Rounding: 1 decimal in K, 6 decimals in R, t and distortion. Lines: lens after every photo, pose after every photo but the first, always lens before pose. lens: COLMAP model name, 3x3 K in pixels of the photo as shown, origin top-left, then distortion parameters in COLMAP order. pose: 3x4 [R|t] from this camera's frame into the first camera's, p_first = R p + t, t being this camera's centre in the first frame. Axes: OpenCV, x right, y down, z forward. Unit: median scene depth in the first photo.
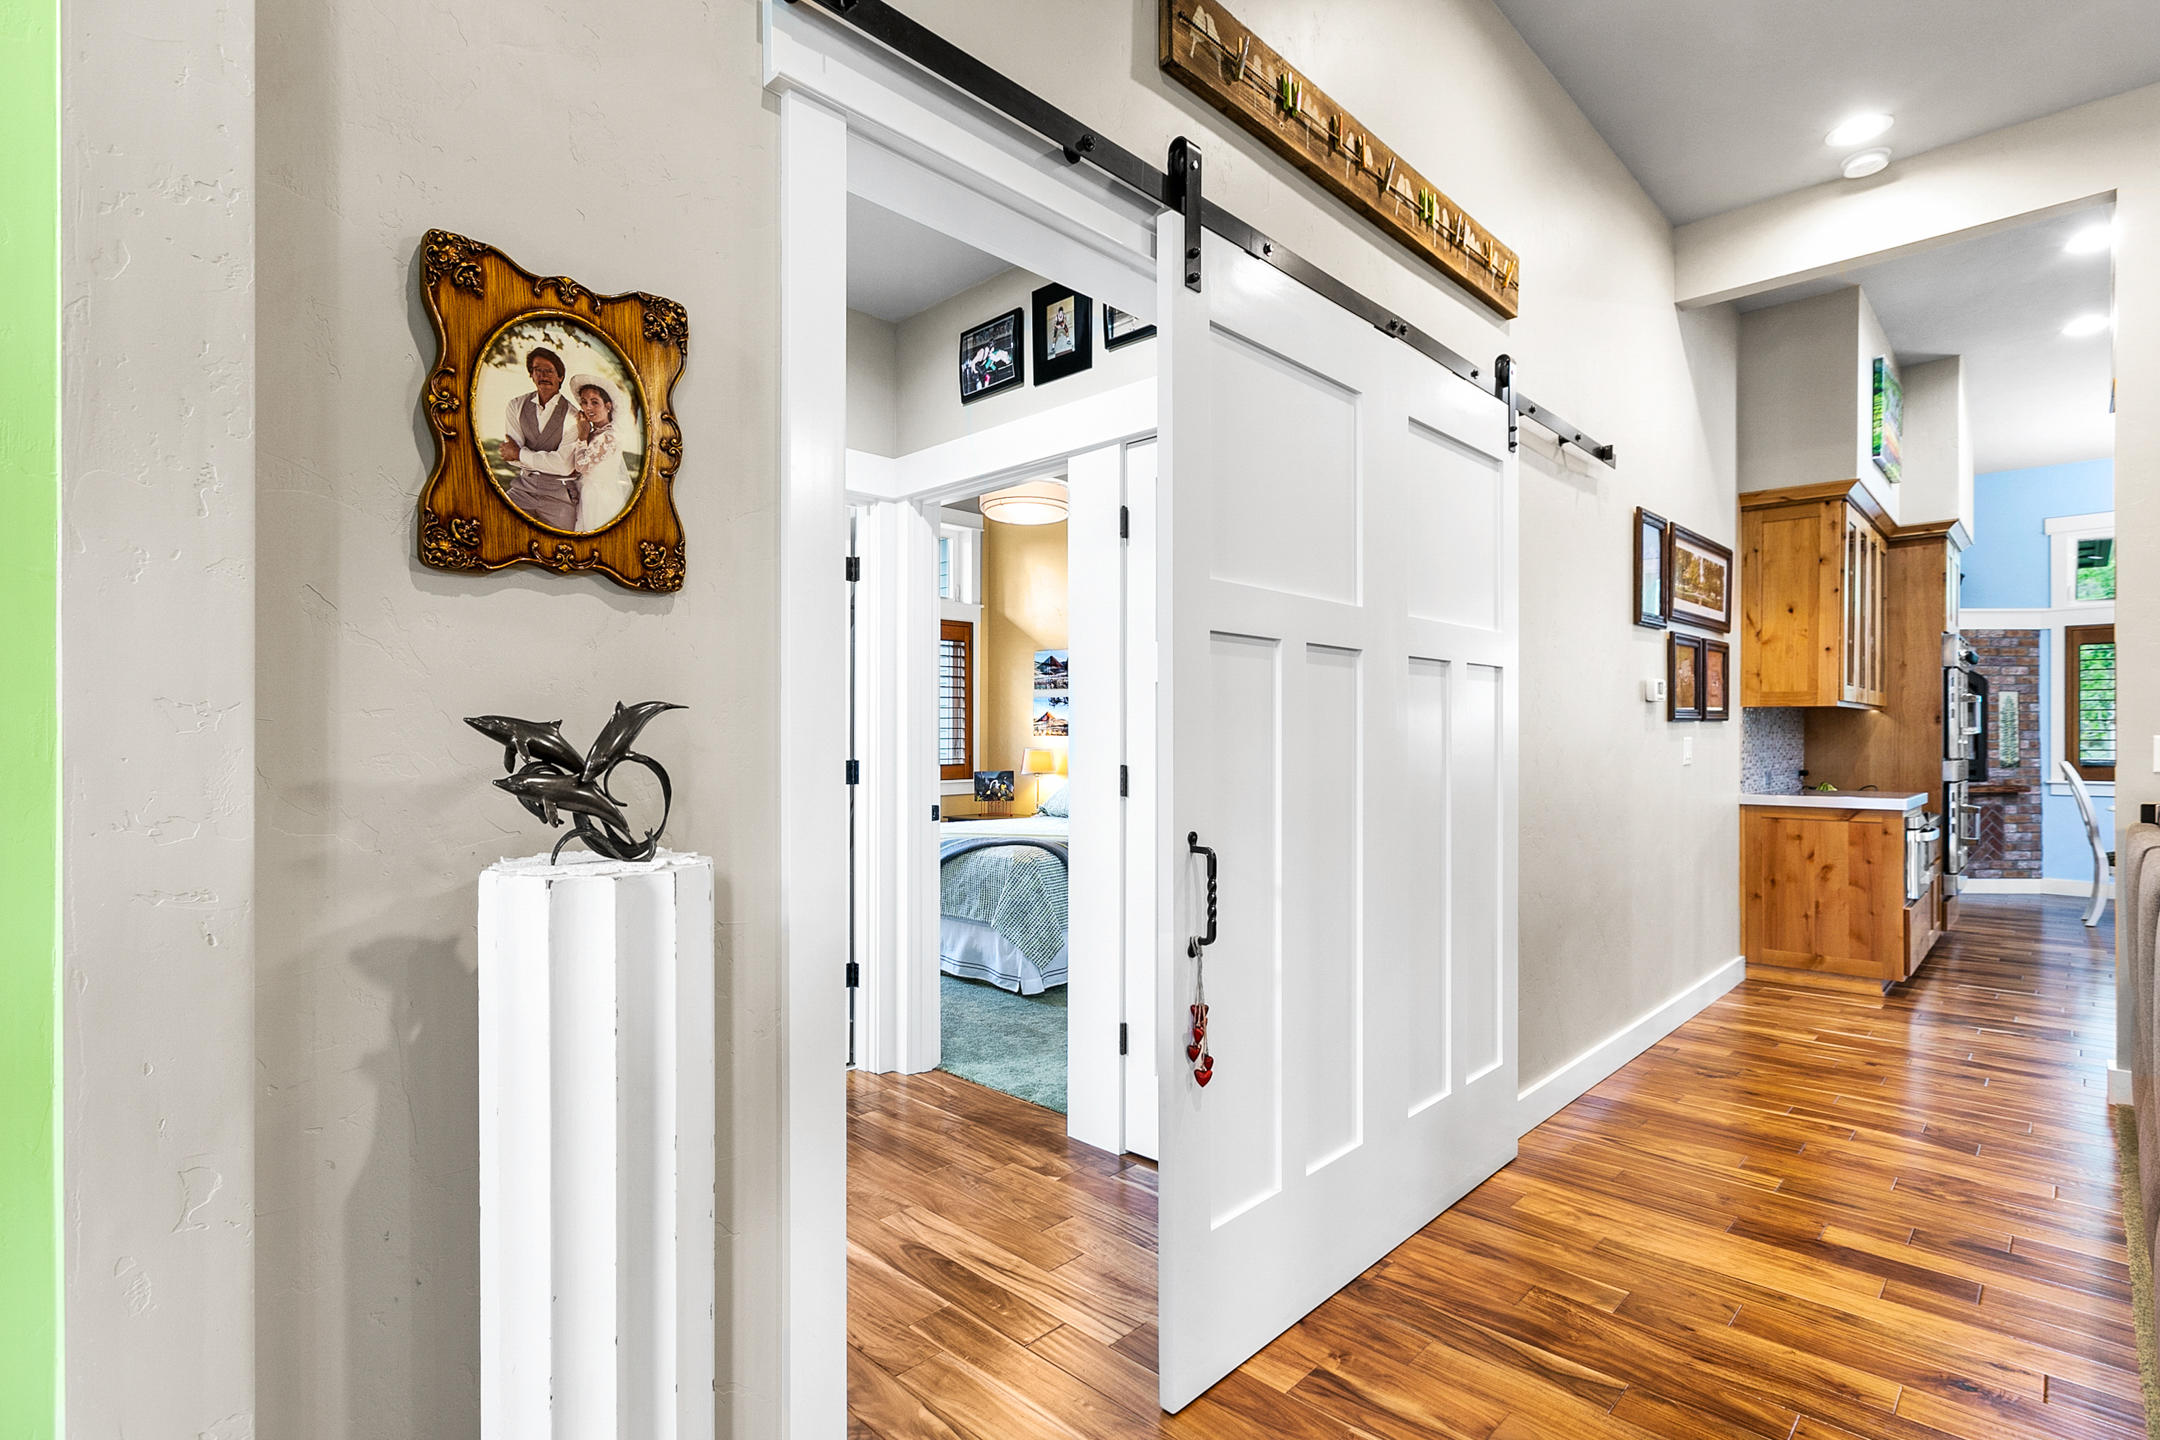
lens RADIAL K [[1044.2, 0, 1074.0], [0, 1044.2, 730.4], [0, 0, 1]] dist [-0.001007, -0.000017]
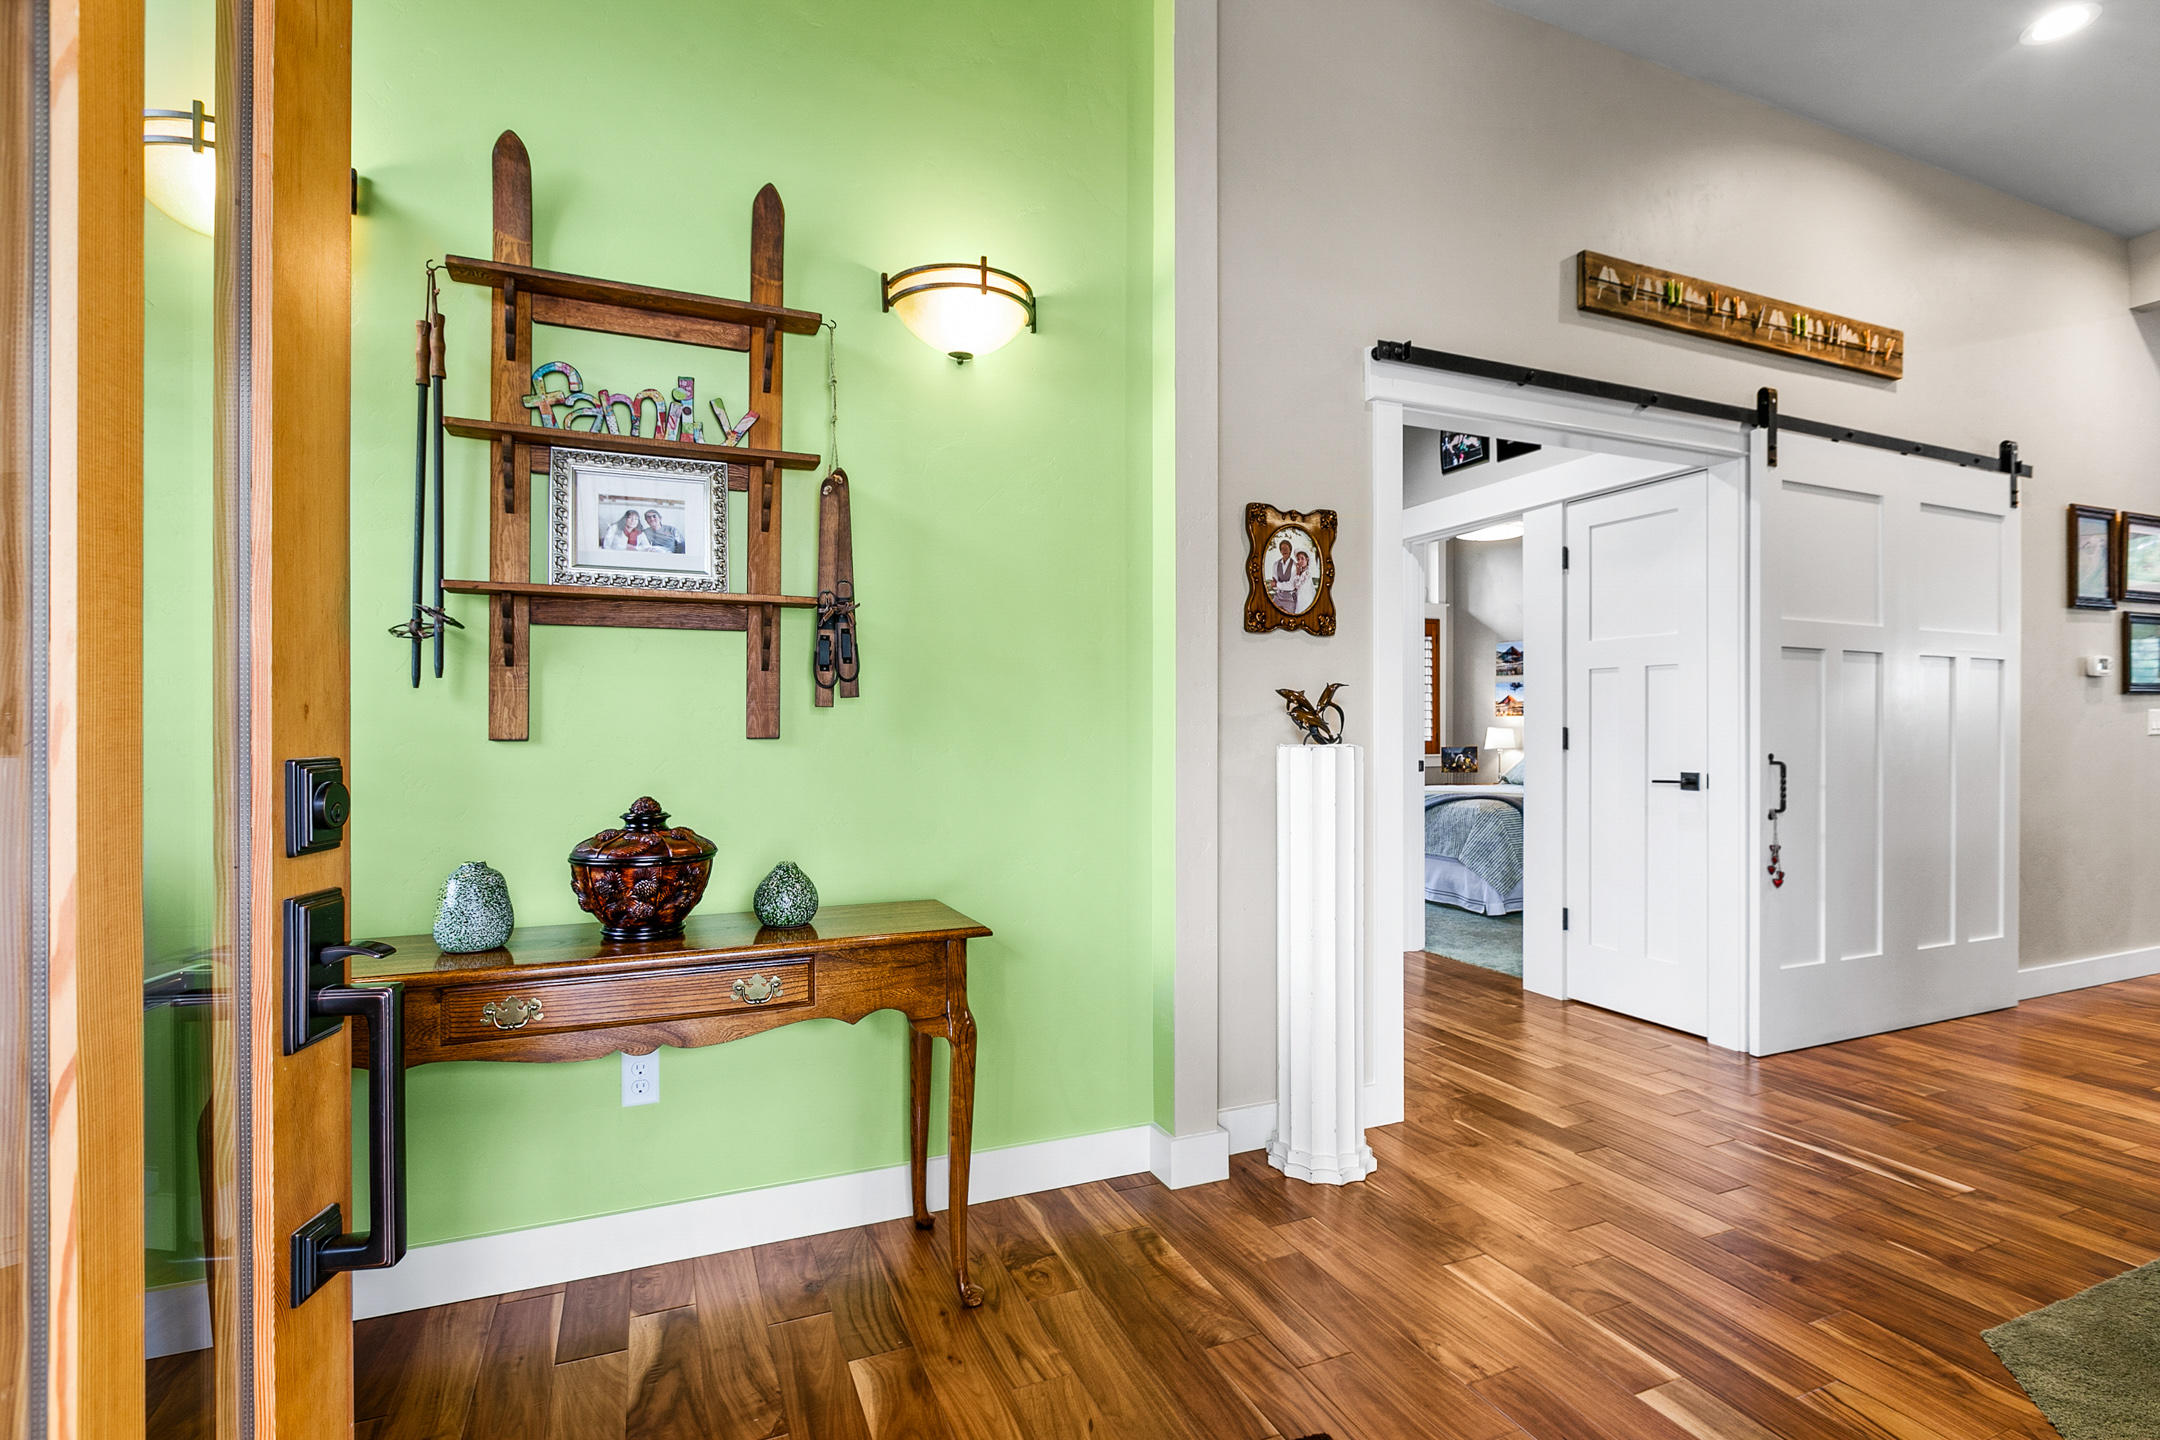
lens RADIAL K [[1039.3, 0, 1085.3], [0, 1039.3, 722.0], [0, 0, 1]] dist [-0.003155, -0.000543]
pose [[0.915910, -0.000787, -0.401383, 0.016531], [0.001460, 0.999998, 0.001372, 0.023100], [0.401381, -0.001843, 0.915909, -0.570528]]
